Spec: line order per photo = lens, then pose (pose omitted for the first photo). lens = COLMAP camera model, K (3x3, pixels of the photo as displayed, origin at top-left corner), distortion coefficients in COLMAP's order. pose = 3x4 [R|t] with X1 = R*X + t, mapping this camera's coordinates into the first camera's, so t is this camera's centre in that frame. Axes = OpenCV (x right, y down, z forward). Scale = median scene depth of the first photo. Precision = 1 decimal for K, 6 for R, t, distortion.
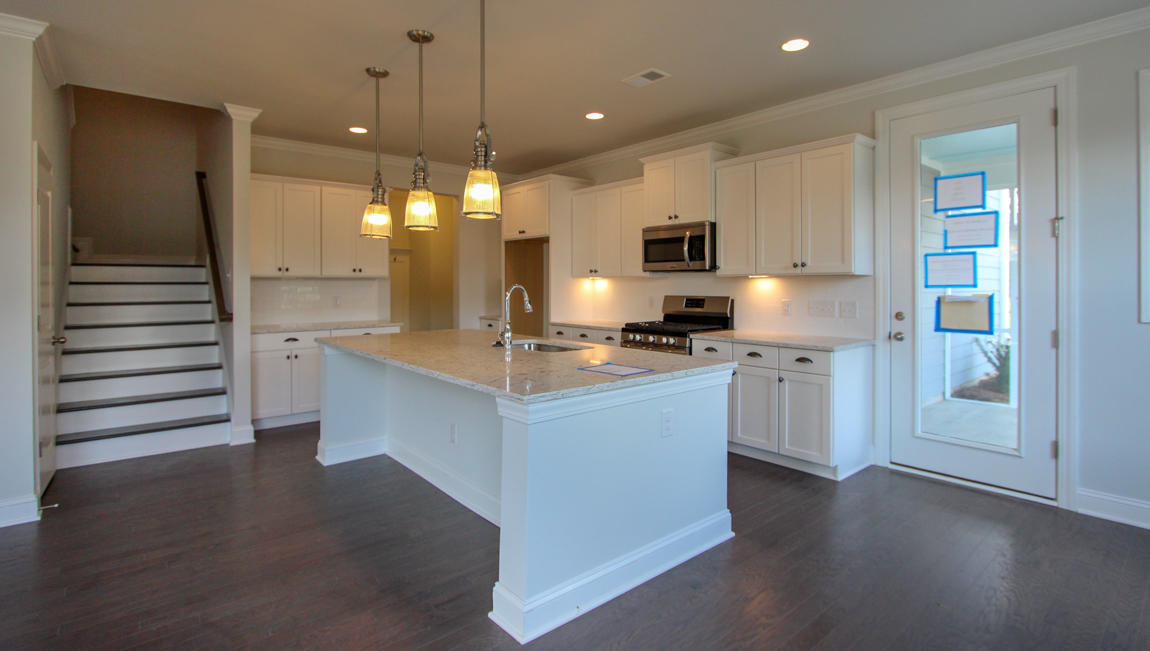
lens RADIAL K [[547.6, 0, 567.6], [0, 547.6, 289.0], [0, 0, 1]] dist [-0.005764, -0.000228]
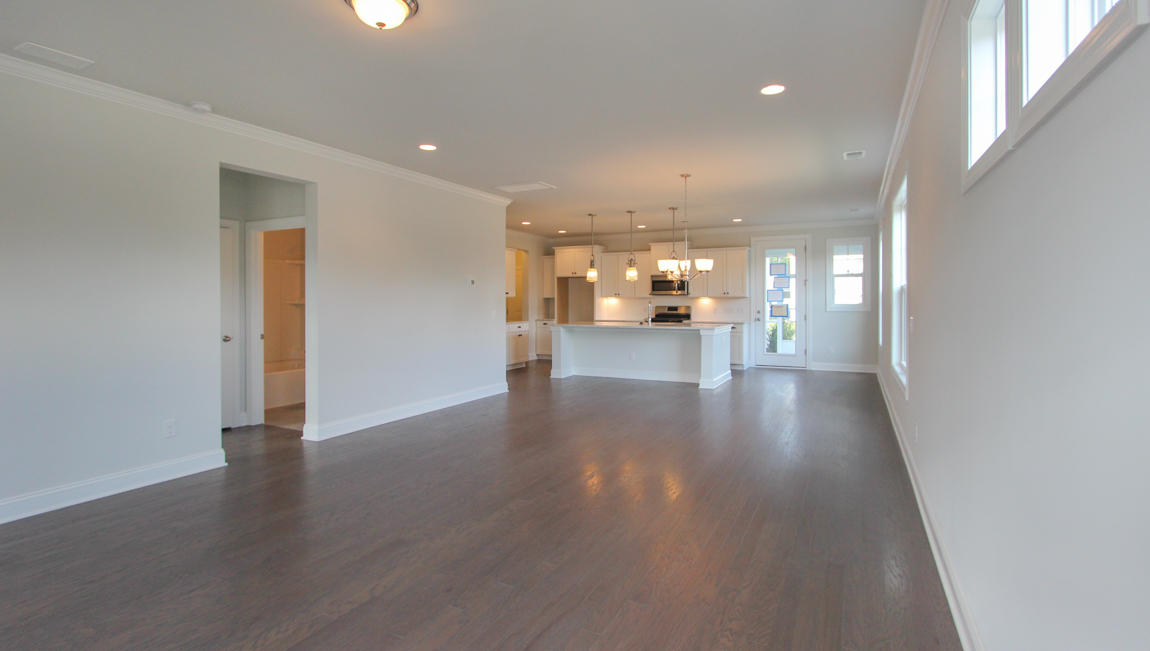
lens RADIAL K [[547.6, 0, 557.1], [0, 547.6, 308.1], [0, 0, 1]] dist [-0.005764, -0.000228]
pose [[0.926711, -0.006071, 0.375726, -1.259318], [0.004258, 0.999975, 0.005655, 0.008575], [-0.375751, -0.003641, 0.926713, -1.082282]]
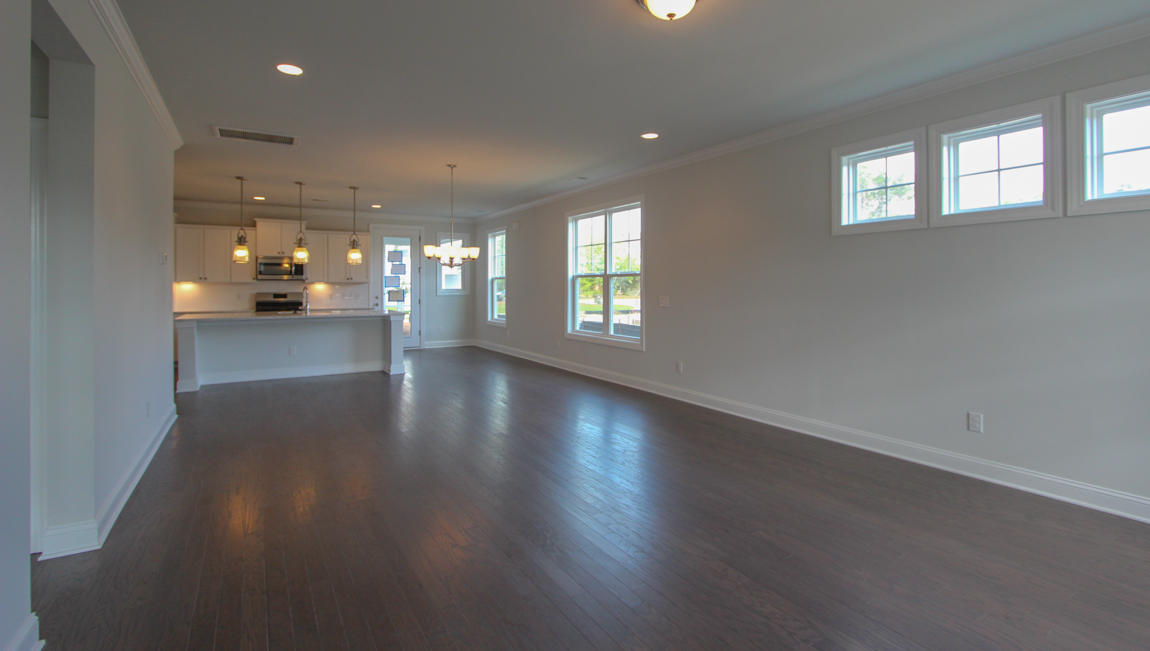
lens RADIAL K [[547.6, 0, 583.4], [0, 547.6, 279.2], [0, 0, 1]] dist [-0.005764, -0.000228]
pose [[0.141461, 0.011303, 0.989879, -1.859131], [0.011480, 0.999849, -0.013057, 0.003930], [-0.989877, 0.013211, 0.141310, -0.418622]]
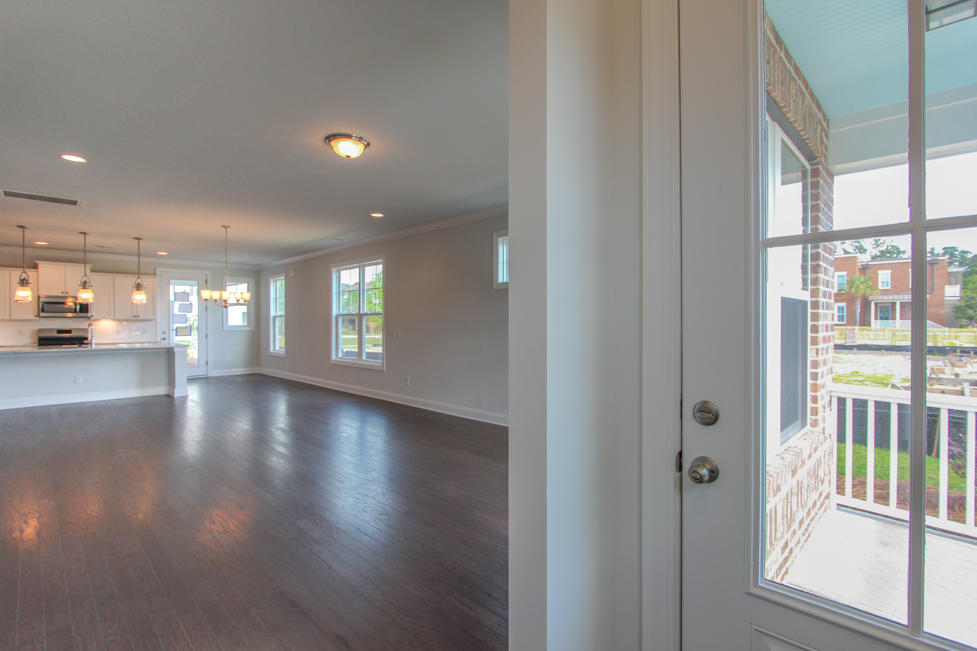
lens RADIAL K [[472.7, 0, 495.3], [0, 472.7, 325.3], [0, 0, 1]] dist [-0.001636, -0.002001]
pose [[-0.094569, -0.007150, 0.995493, -2.137164], [0.010830, 0.999908, 0.008211, 0.004556], [-0.995459, 0.011558, -0.094483, -0.620993]]
